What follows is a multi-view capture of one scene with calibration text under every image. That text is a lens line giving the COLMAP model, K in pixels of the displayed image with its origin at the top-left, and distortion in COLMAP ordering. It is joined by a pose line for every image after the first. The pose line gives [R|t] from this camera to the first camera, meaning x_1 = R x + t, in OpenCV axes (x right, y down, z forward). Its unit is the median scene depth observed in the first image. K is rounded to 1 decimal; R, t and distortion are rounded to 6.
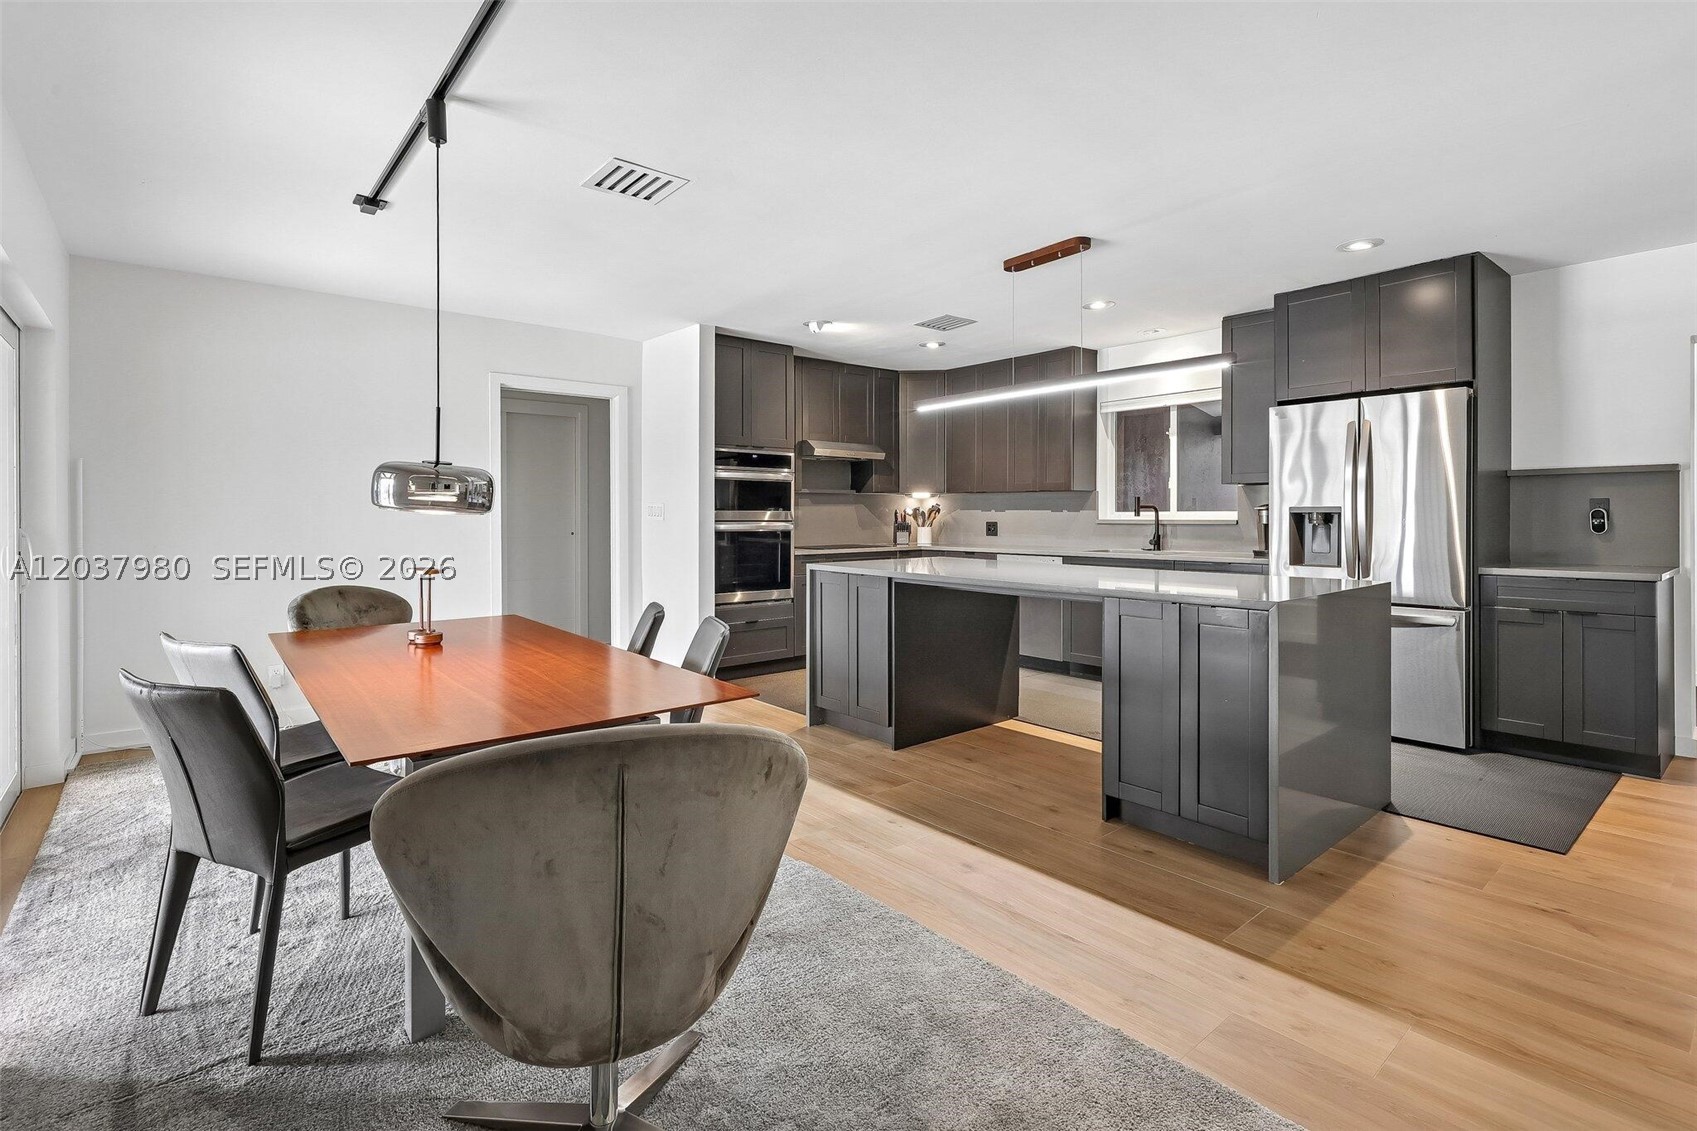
lens RADIAL K [[793.7, 0, 845.6], [0, 793.7, 523.2], [0, 0, 1]] dist [-0.003685, -0.000793]
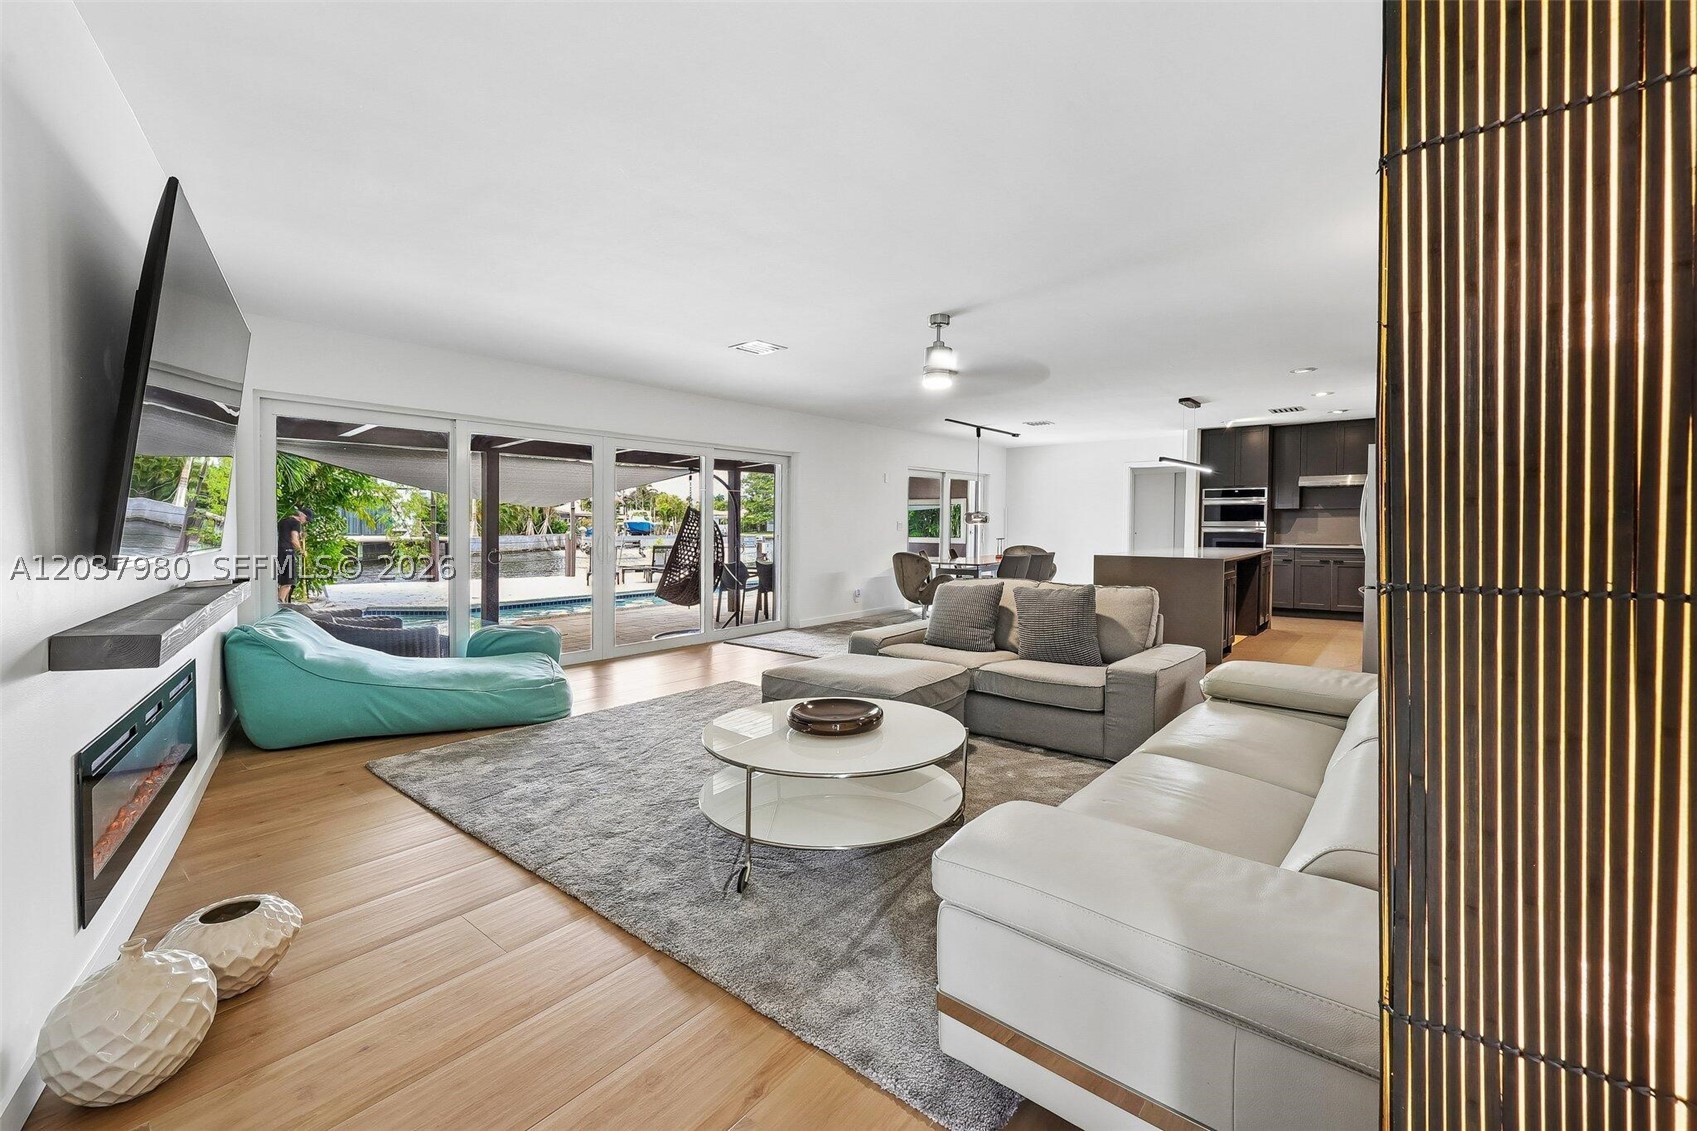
lens RADIAL K [[705.4, 0, 853.2], [0, 705.4, 549.1], [0, 0, 1]] dist [0.012623, 0.000078]
pose [[0.188829, 0.038171, -0.981268, 1.327174], [-0.004425, 0.999267, 0.038020, -0.010577], [0.982000, -0.002837, 0.188860, -0.163640]]
